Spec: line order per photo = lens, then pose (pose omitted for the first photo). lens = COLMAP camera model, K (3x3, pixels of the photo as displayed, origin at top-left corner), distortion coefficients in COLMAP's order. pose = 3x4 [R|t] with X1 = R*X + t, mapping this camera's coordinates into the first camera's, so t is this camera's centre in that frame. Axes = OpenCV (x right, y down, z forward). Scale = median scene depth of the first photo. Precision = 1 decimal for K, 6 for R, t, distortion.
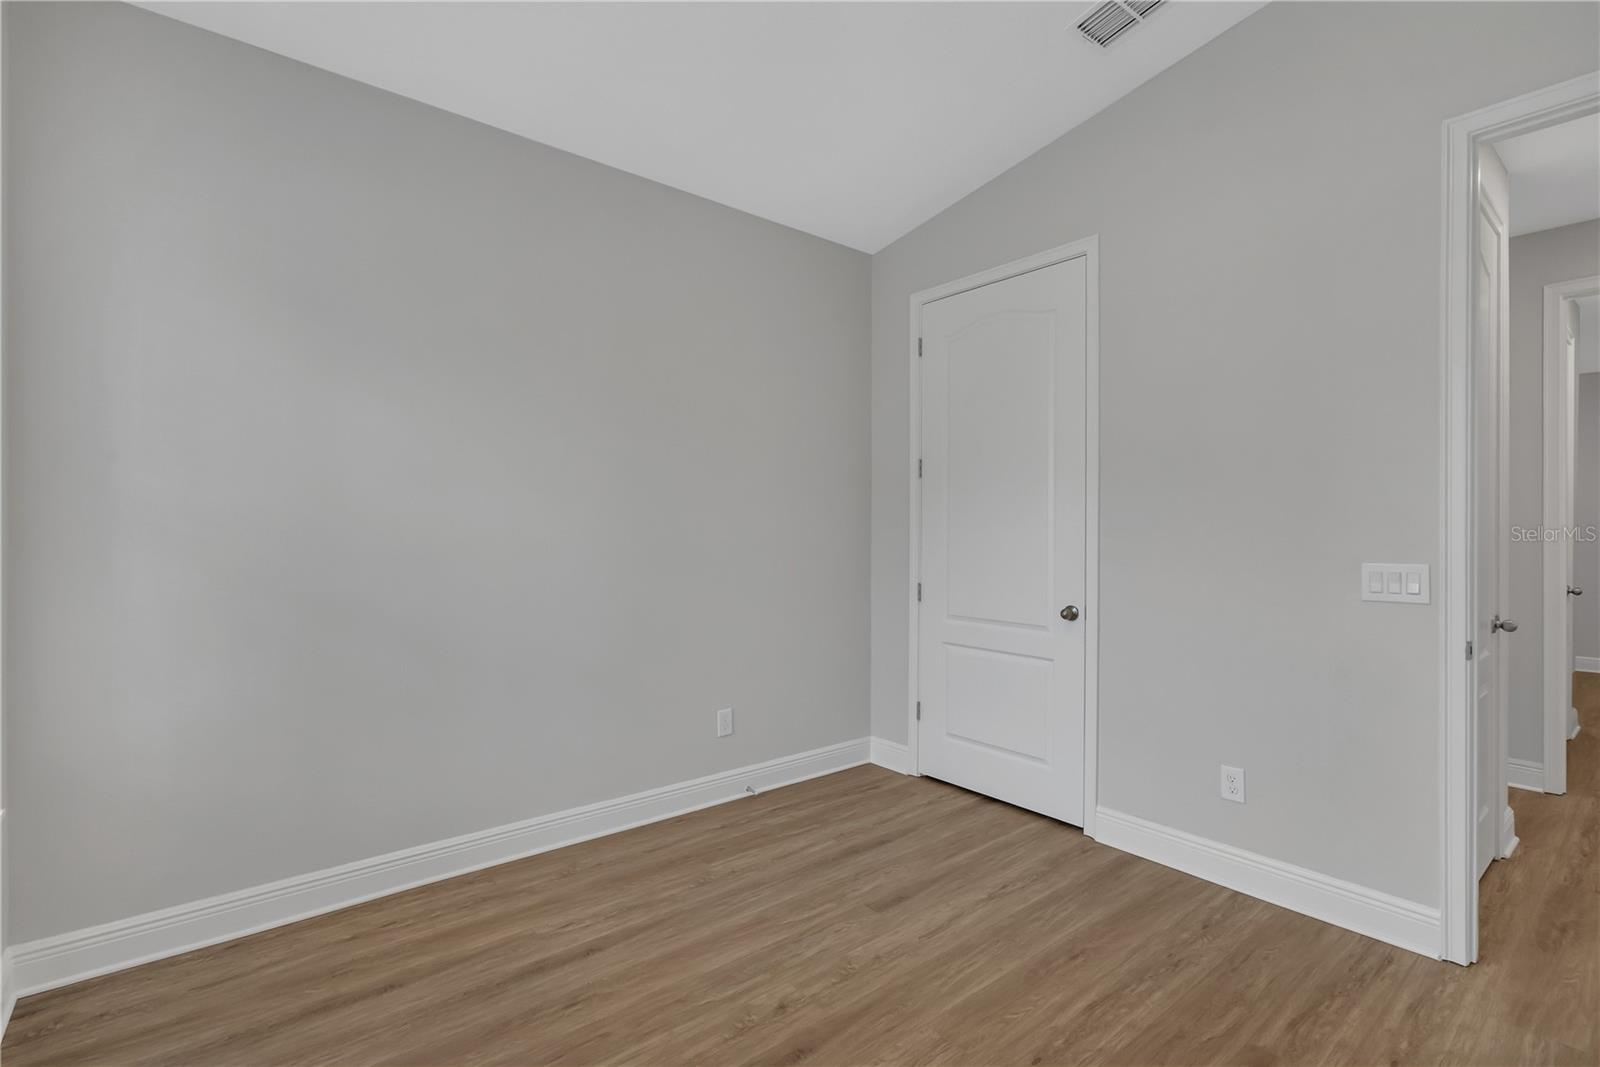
lens RADIAL K [[742.7, 0, 803.9], [0, 742.7, 530.1], [0, 0, 1]] dist [0.006229, -0.000187]
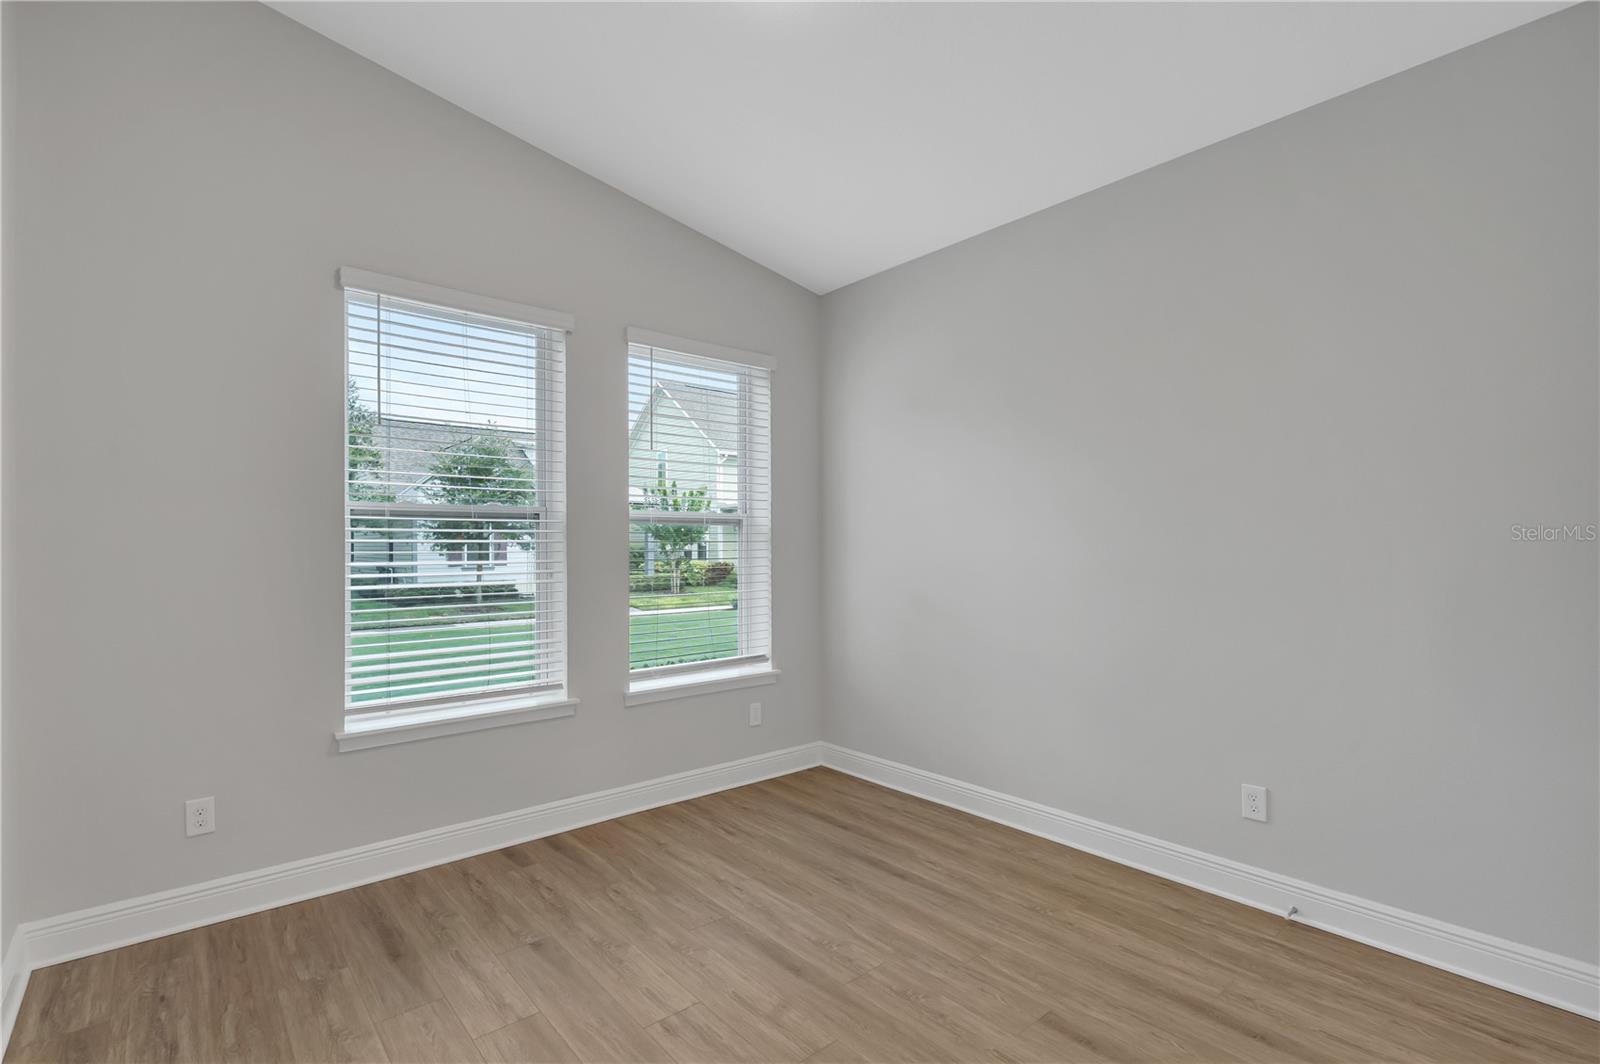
lens RADIAL K [[742.7, 0, 803.8], [0, 742.7, 543.3], [0, 0, 1]] dist [0.006229, -0.000187]
pose [[0.011894, -0.011655, -0.999861, 0.902060], [0.008619, 0.999896, -0.011553, -0.009504], [0.999892, -0.008480, 0.011994, 0.709807]]
